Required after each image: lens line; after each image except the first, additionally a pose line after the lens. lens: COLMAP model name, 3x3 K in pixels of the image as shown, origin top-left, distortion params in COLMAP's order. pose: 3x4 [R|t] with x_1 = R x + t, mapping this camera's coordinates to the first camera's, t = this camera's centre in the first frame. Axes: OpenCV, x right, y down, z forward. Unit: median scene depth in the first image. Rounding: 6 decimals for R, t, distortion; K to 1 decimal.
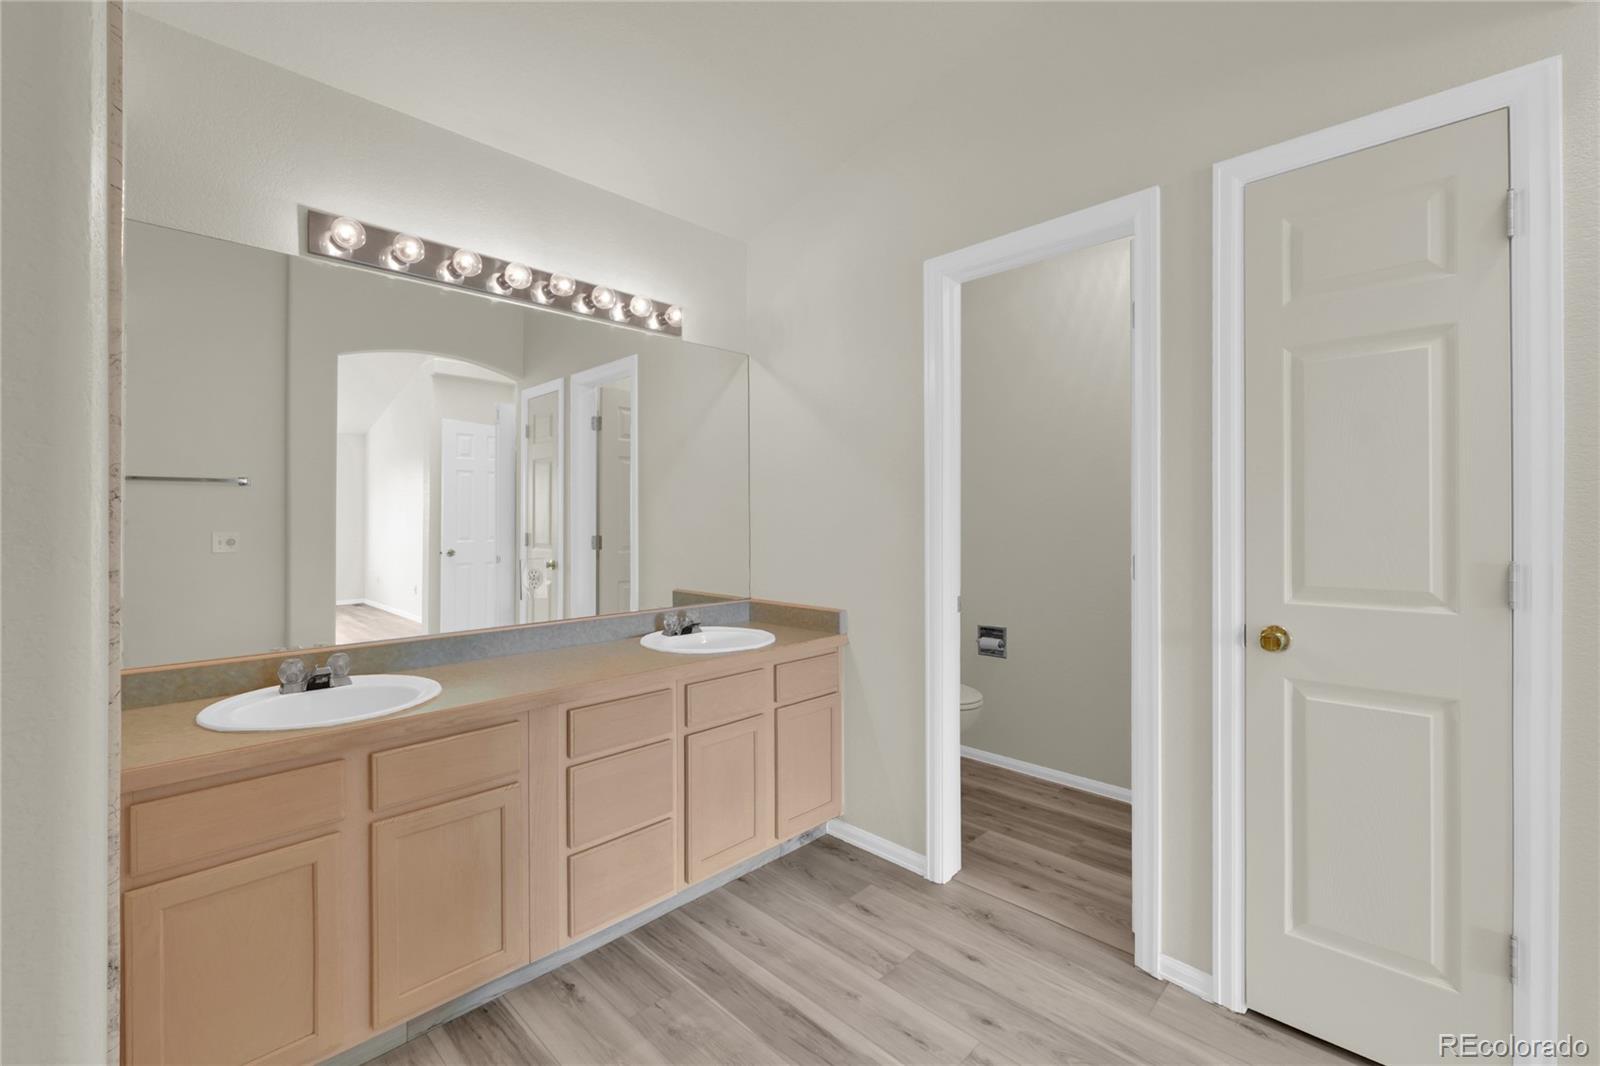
lens RADIAL K [[683.8, 0, 793.5], [0, 683.8, 520.8], [0, 0, 1]] dist [-0.001774, -0.000027]
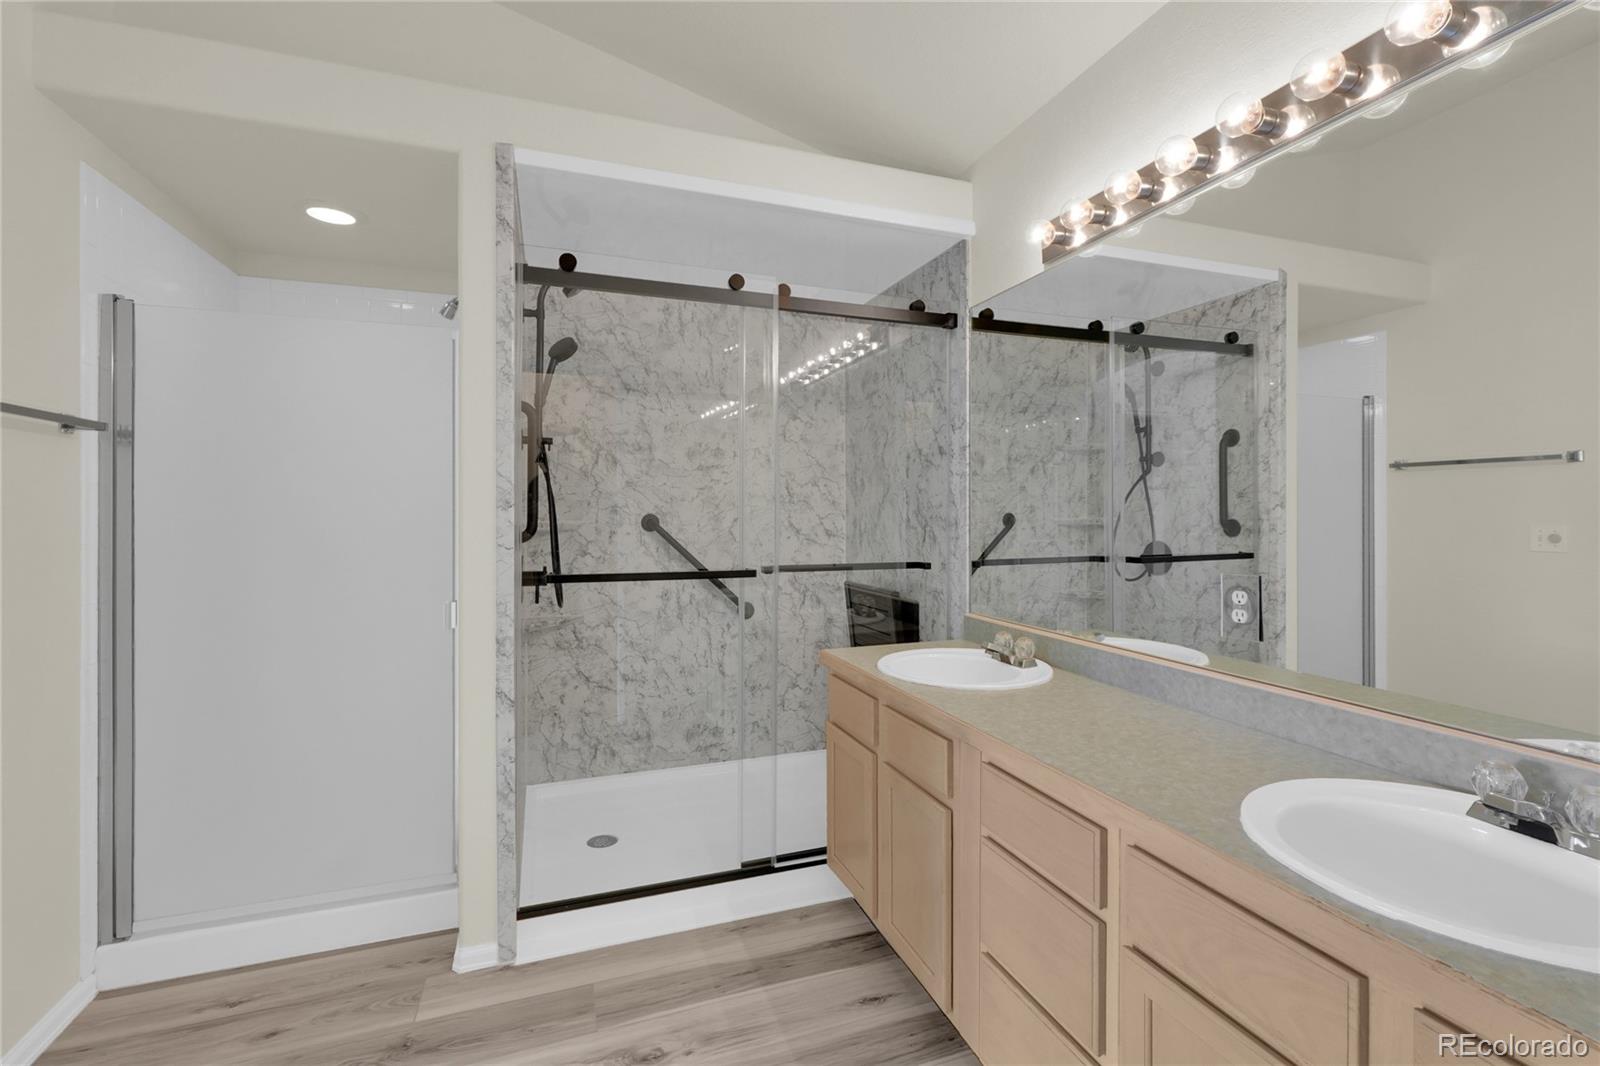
lens RADIAL K [[683.8, 0, 793.5], [0, 683.8, 520.8], [0, 0, 1]] dist [-0.001774, -0.000027]
pose [[-0.446374, 0.003344, -0.894840, 0.255396], [0.001108, 0.999994, 0.003184, 0.009505], [0.894846, 0.000429, -0.446376, 0.666163]]
